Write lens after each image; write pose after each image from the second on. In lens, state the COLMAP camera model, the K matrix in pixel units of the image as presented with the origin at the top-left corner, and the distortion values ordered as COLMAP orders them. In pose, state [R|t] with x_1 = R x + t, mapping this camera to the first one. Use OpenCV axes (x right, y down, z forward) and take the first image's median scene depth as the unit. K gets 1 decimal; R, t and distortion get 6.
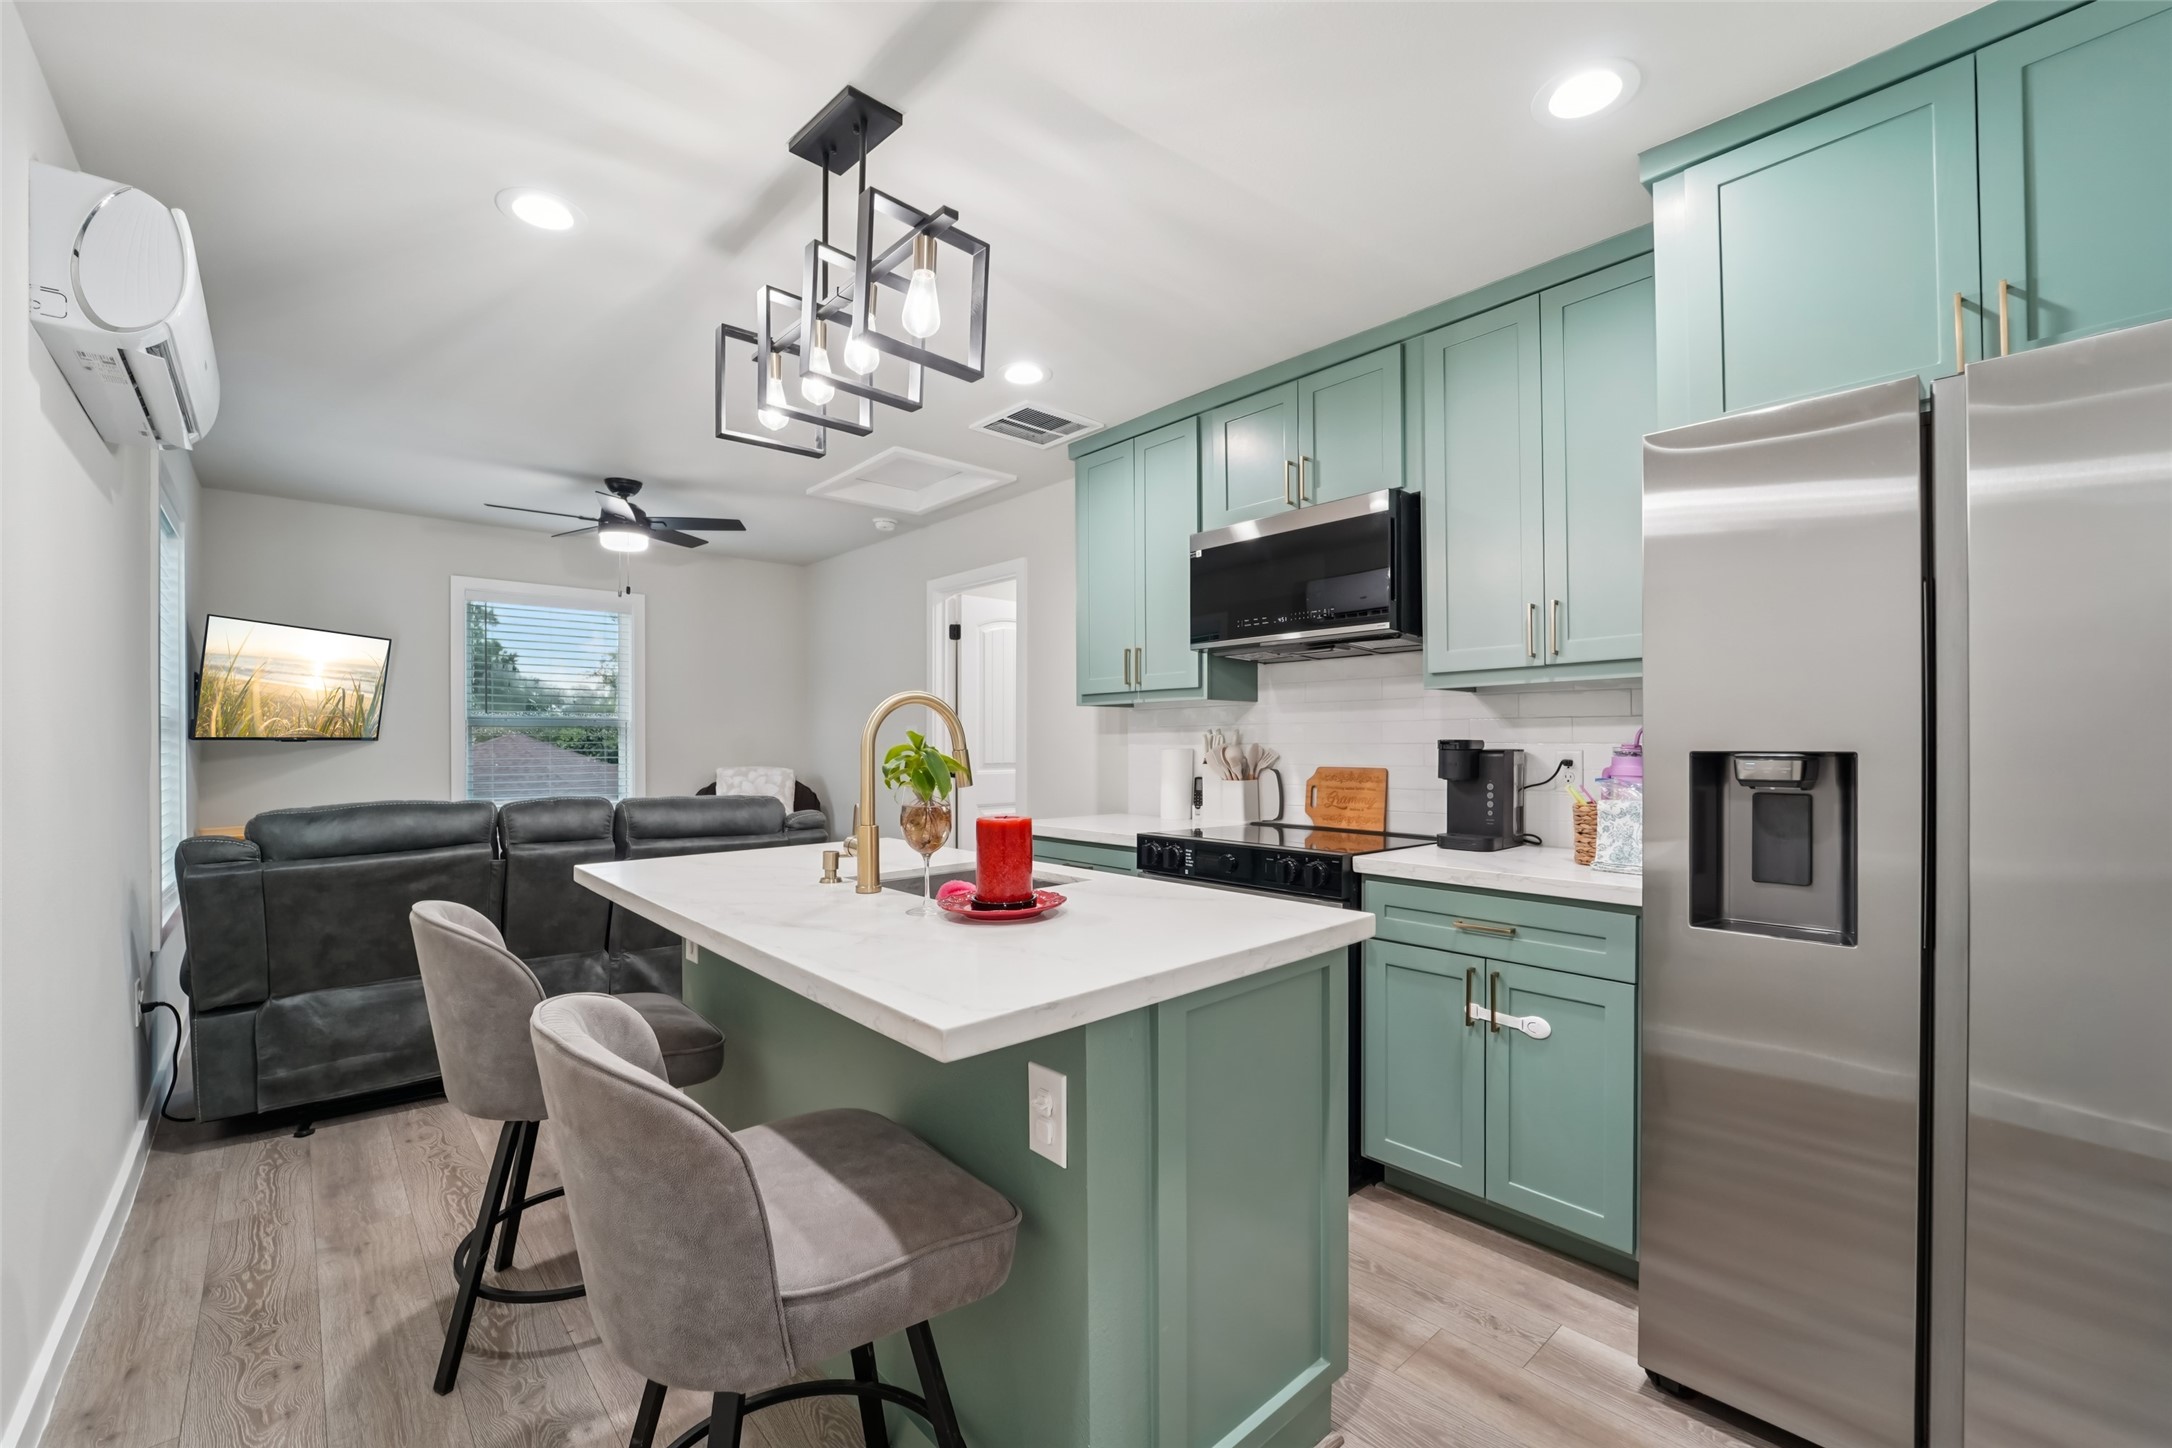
lens RADIAL K [[879.8, 0, 1091.3], [0, 879.8, 745.1], [0, 0, 1]] dist [-0.001333, -0.000317]
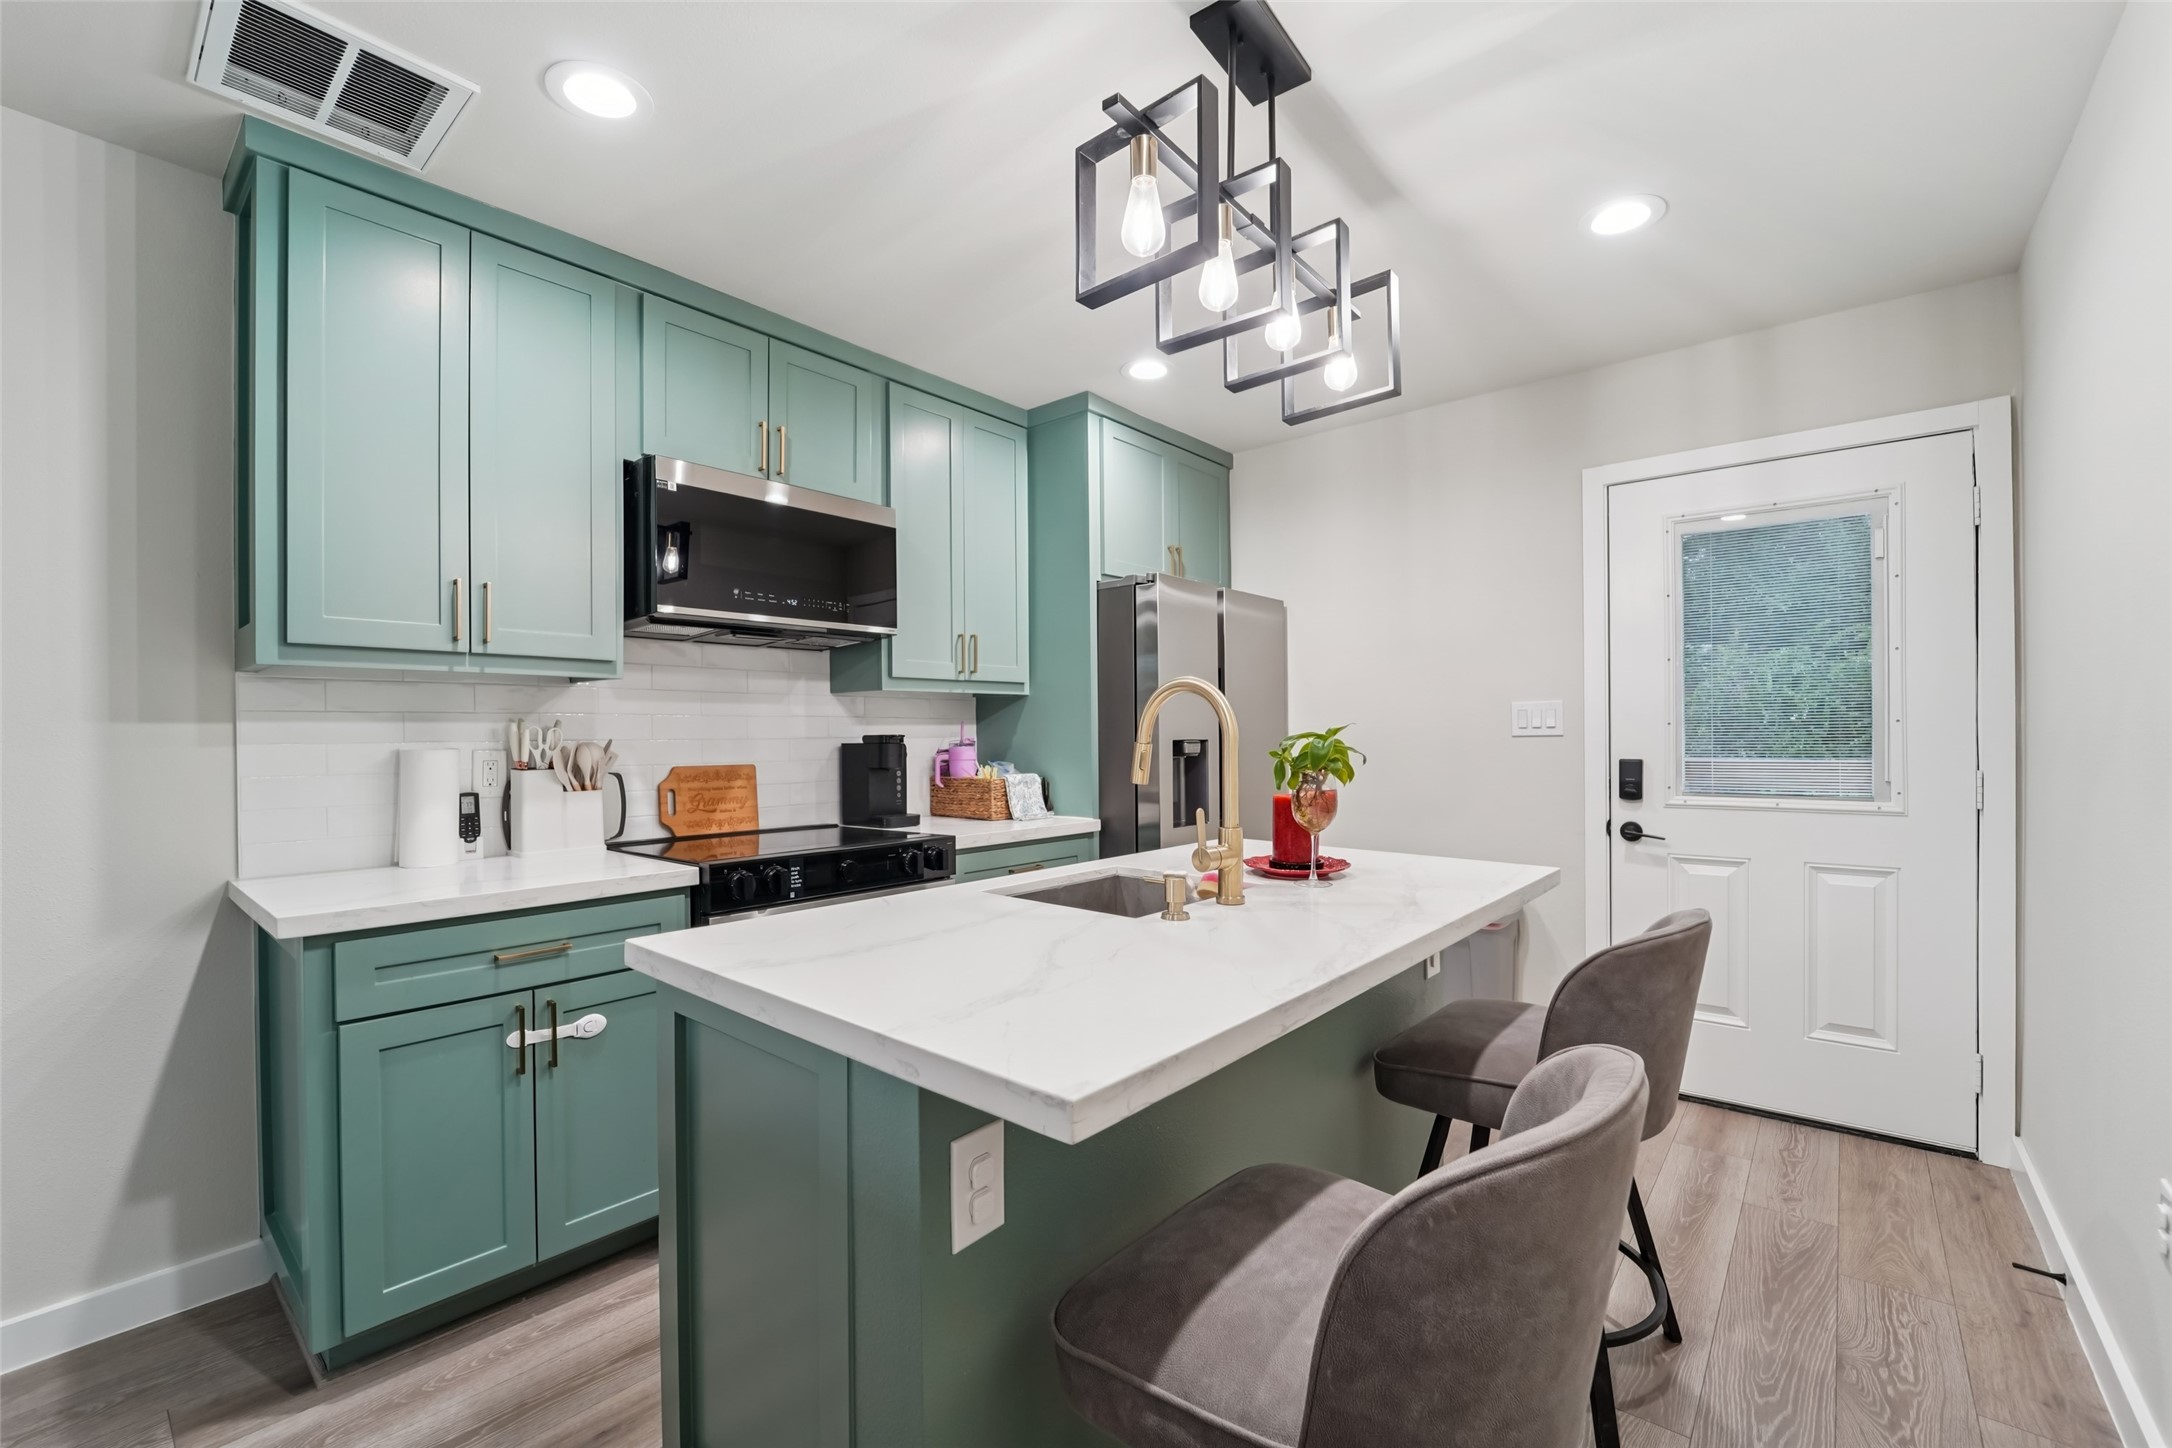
lens RADIAL K [[902.3, 0, 1086.0], [0, 902.3, 724.0], [0, 0, 1]] dist [0.000826, 0.000265]
pose [[-0.117675, 0.017272, 0.992902, -0.675932], [0.008866, 0.999827, -0.016342, 0.001356], [-0.993013, 0.006880, -0.117807, 0.734842]]
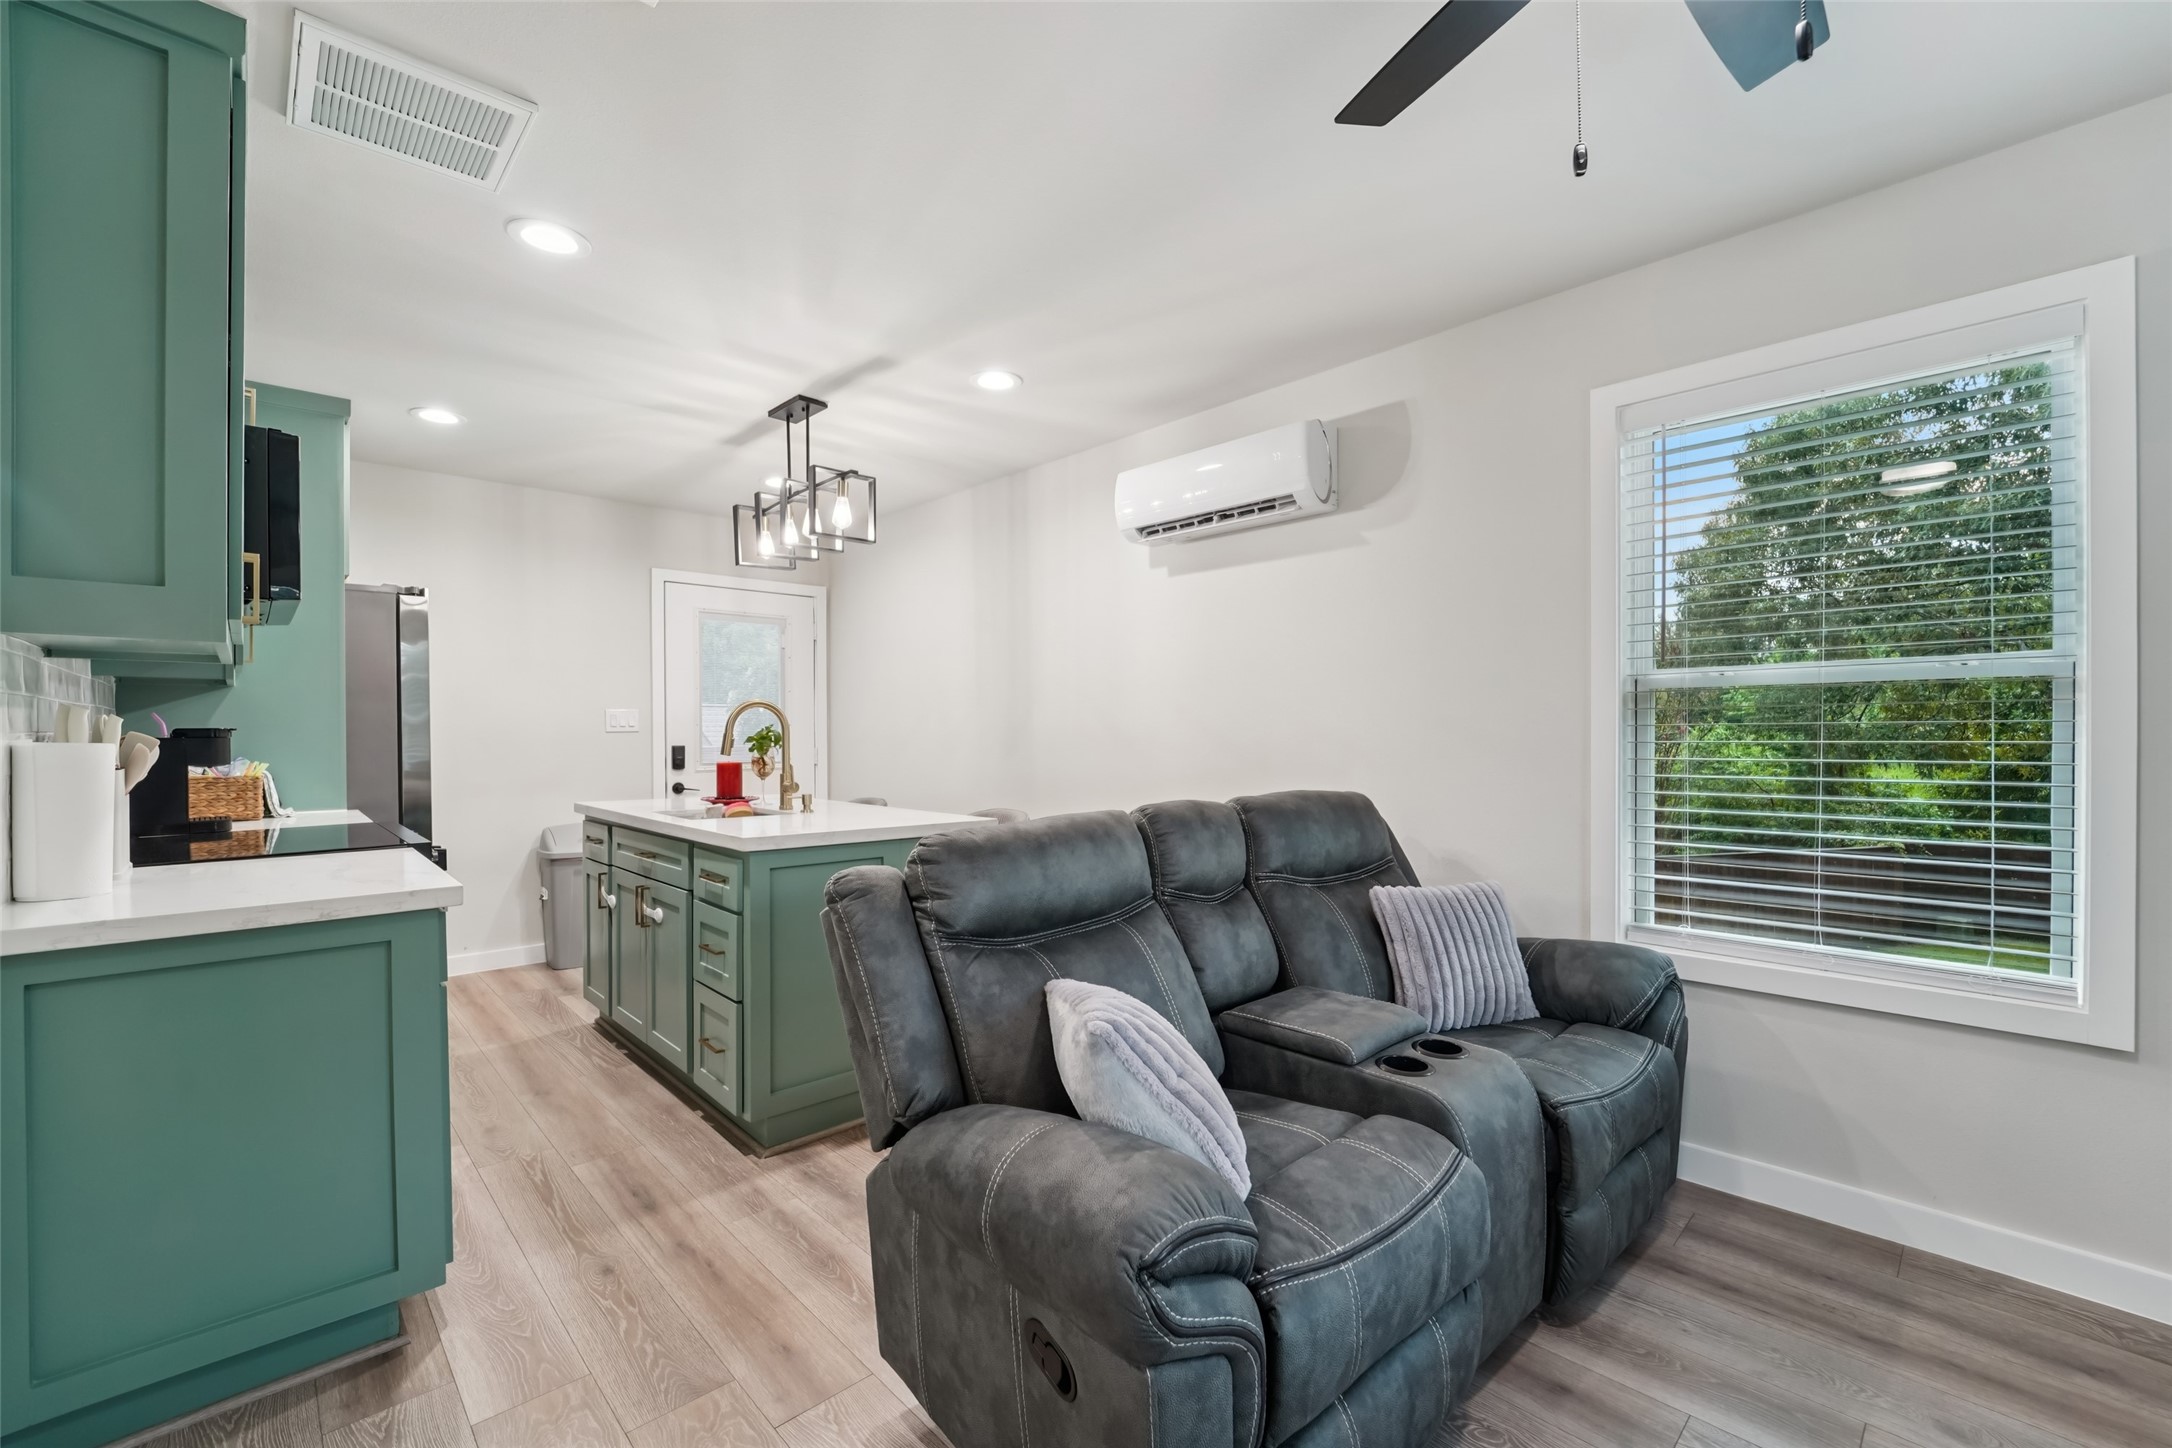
lens RADIAL K [[902.3, 0, 1086.0], [0, 902.3, 724.0], [0, 0, 1]] dist [0.000826, 0.000265]
pose [[-0.999789, 0.014727, -0.014349, -0.466528], [0.014741, 0.999891, -0.000834, 0.002413], [0.014335, -0.001046, -0.999897, 1.913540]]
